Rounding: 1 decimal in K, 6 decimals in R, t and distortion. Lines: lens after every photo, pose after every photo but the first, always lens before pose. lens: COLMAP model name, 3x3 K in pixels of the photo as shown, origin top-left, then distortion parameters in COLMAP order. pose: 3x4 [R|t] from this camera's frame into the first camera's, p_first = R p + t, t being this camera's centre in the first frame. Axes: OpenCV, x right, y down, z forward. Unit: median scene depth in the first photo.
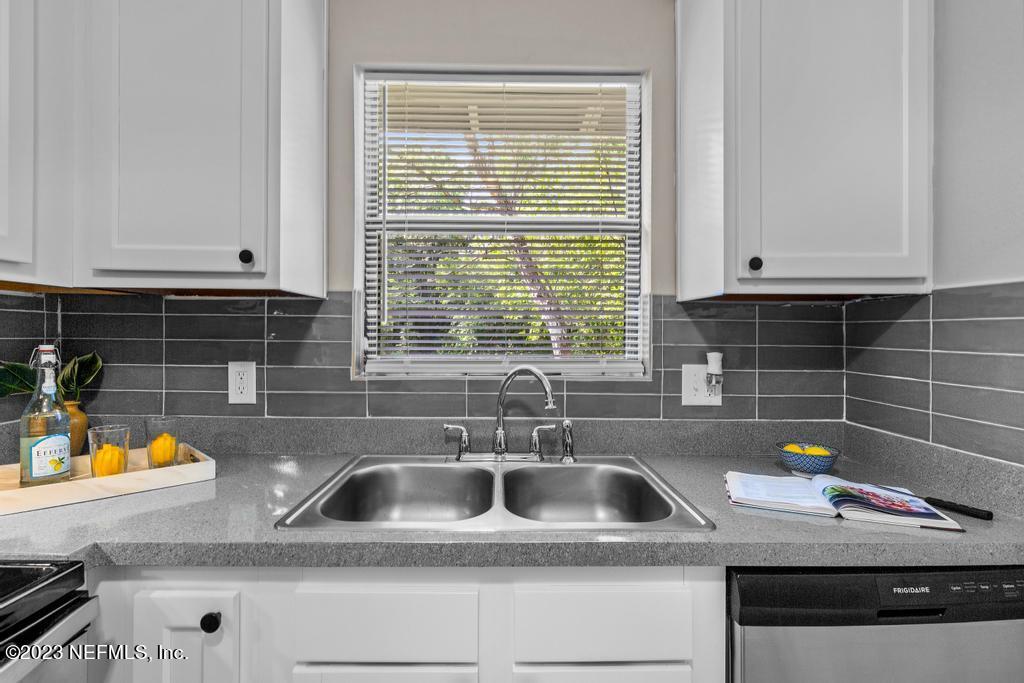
lens RADIAL K [[491.8, 0, 507.9], [0, 491.8, 342.4], [0, 0, 1]] dist [0.018822, -0.000821]
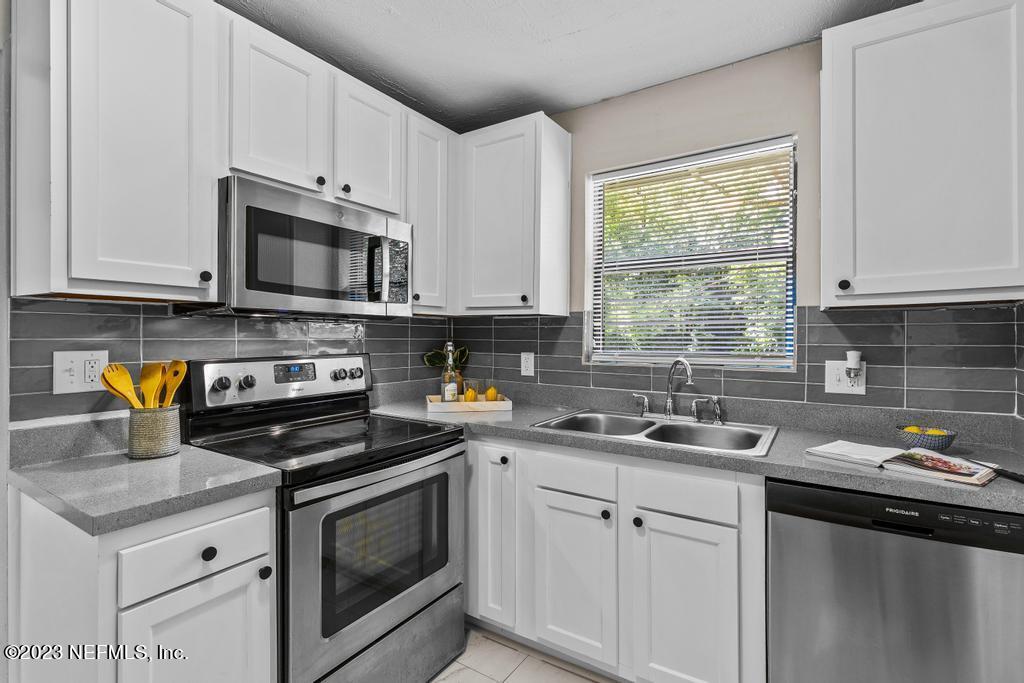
lens RADIAL K [[479.4, 0, 513.9], [0, 479.4, 334.8], [0, 0, 1]] dist [0.009938, -0.000392]
pose [[0.833027, -0.005899, -0.553201, 0.474780], [-0.005276, 0.999813, -0.018605, 0.008792], [0.553208, 0.018417, 0.832840, -0.593363]]
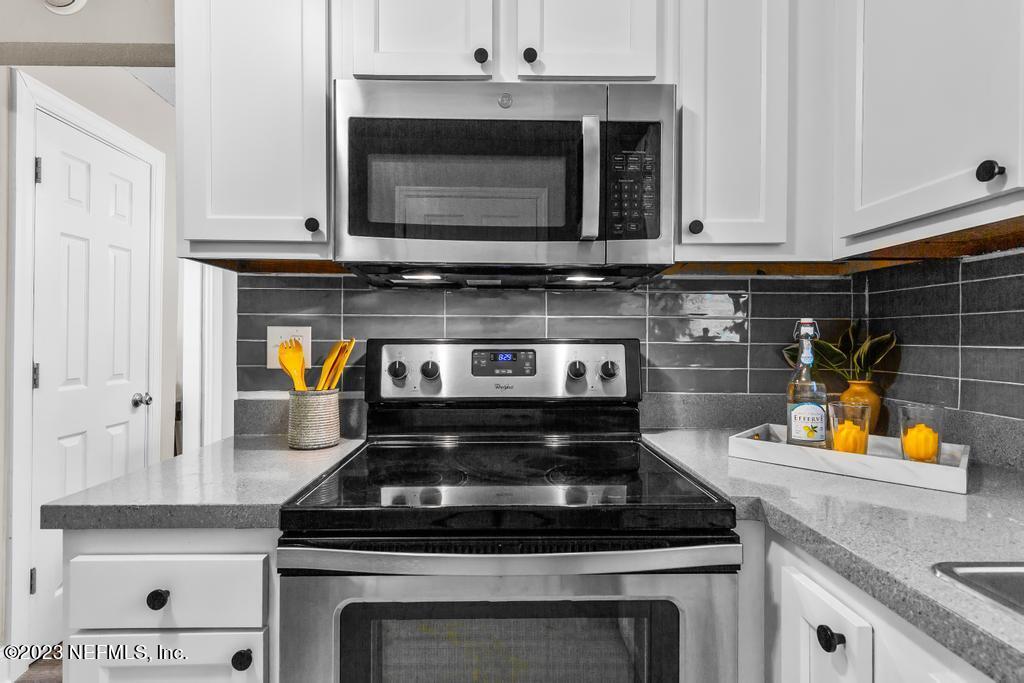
lens RADIAL K [[508.8, 0, 490.8], [0, 508.8, 341.4], [0, 0, 1]] dist [0.004420, 0.000230]
pose [[-0.002305, -0.004667, -0.999986, 0.153524], [-0.015623, 0.999867, -0.004630, 0.066494], [0.999875, 0.015612, -0.002377, 0.312071]]
